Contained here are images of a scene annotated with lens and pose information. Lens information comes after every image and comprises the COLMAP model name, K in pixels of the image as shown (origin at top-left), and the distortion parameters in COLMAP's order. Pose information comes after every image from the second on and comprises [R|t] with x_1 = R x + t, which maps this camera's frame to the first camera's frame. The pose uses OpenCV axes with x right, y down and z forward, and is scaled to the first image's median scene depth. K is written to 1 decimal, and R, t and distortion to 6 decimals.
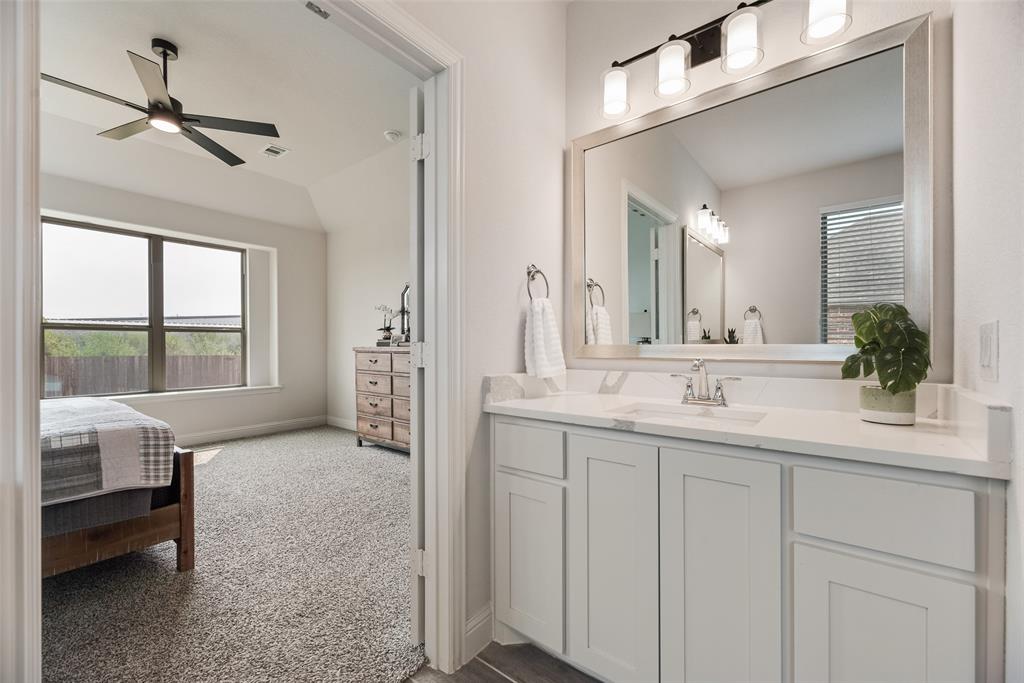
lens RADIAL K [[411.9, 0, 511.6], [0, 411.9, 347.4], [0, 0, 1]] dist [0.001078, 0.000063]
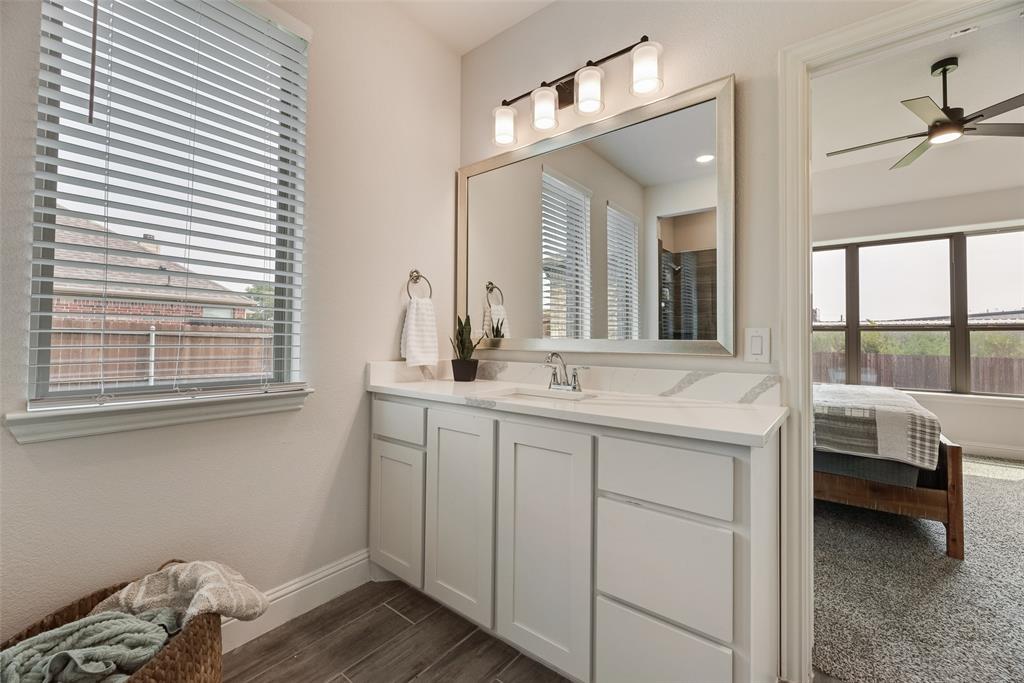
lens RADIAL K [[411.9, 0, 519.2], [0, 411.9, 331.8], [0, 0, 1]] dist [0.001078, 0.000063]
pose [[0.010200, -0.021773, -0.999711, 0.272031], [-0.013180, 0.999673, -0.021907, -0.000882], [0.999861, 0.013400, 0.009909, -0.136170]]
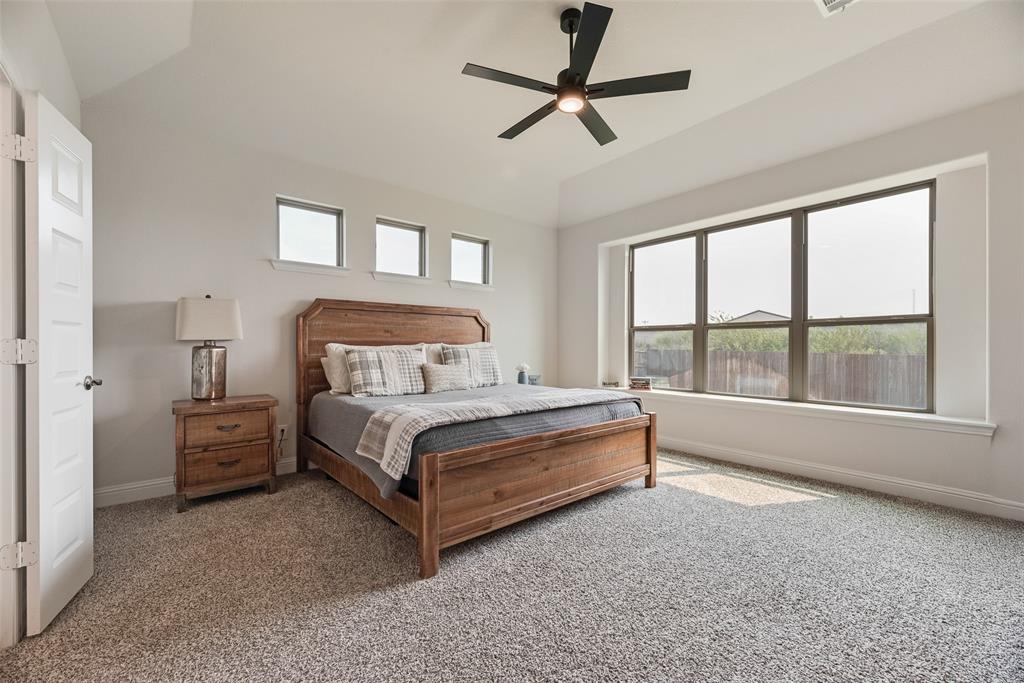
lens RADIAL K [[411.9, 0, 514.7], [0, 411.9, 339.2], [0, 0, 1]] dist [0.001078, 0.000063]
pose [[-0.193432, -0.018682, -0.980936, 0.117855], [-0.007393, 0.999818, -0.017584, 0.012970], [0.981086, 0.003851, -0.193535, 1.545268]]
